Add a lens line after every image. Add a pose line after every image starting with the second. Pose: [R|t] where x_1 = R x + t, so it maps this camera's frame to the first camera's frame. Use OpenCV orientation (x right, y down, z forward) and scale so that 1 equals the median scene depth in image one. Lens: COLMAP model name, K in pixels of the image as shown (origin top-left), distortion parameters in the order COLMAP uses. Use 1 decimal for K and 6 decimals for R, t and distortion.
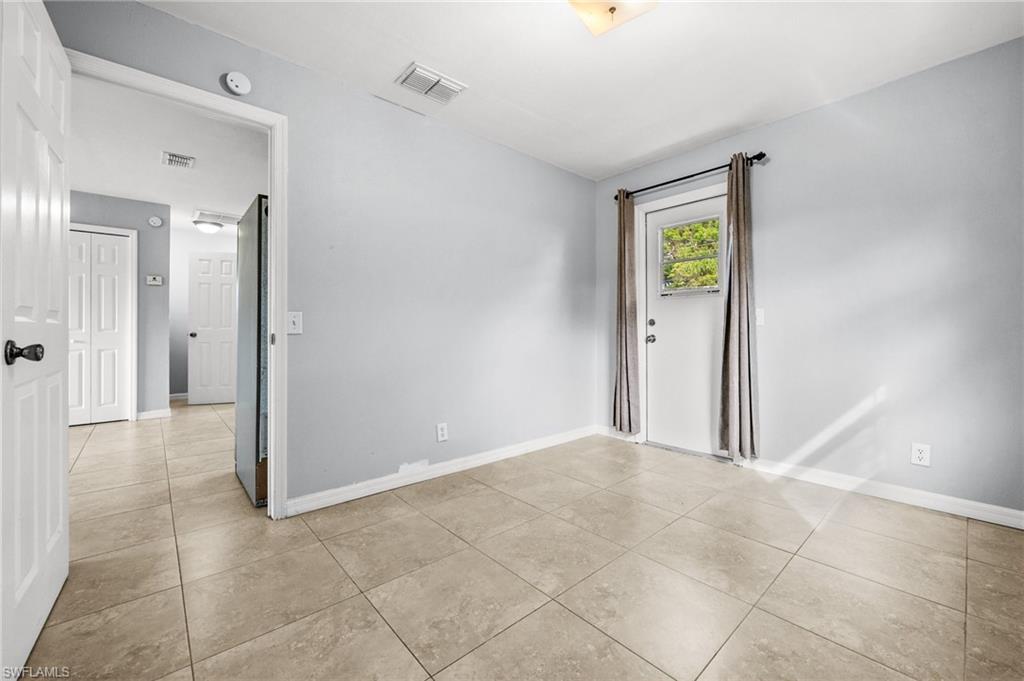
lens RADIAL K [[408.2, 0, 512.8], [0, 408.2, 326.3], [0, 0, 1]] dist [-0.003682, 0.000299]
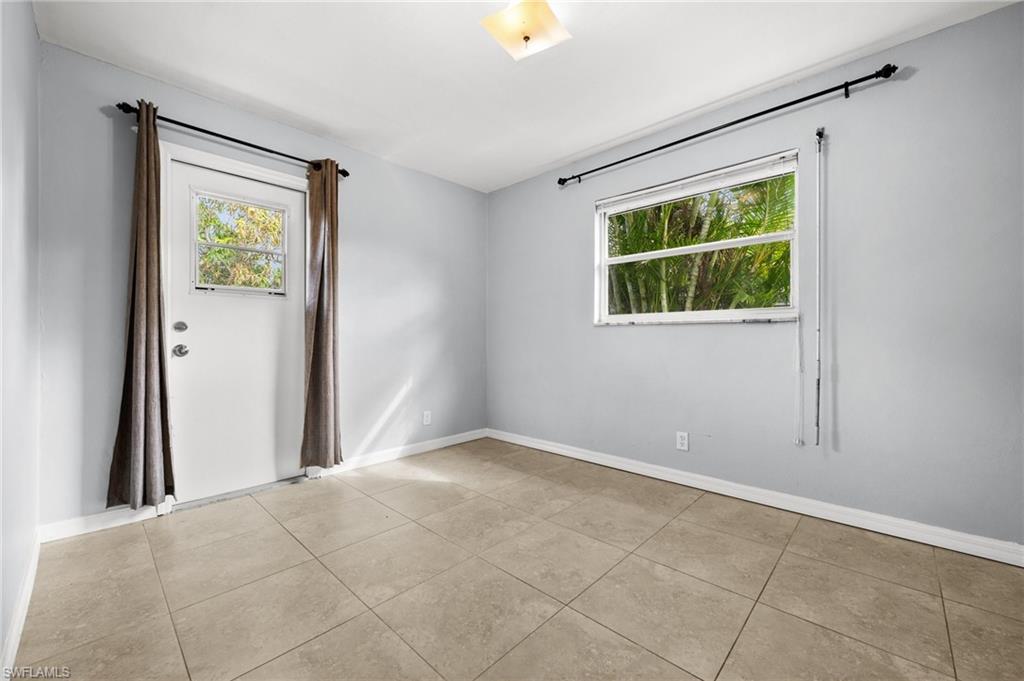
lens RADIAL K [[408.2, 0, 513.9], [0, 408.2, 335.1], [0, 0, 1]] dist [-0.003682, 0.000299]
pose [[-0.085638, 0.010143, 0.996275, -0.594616], [-0.010113, 0.999888, -0.011049, 0.011782], [-0.996275, -0.011022, -0.085525, 0.810577]]
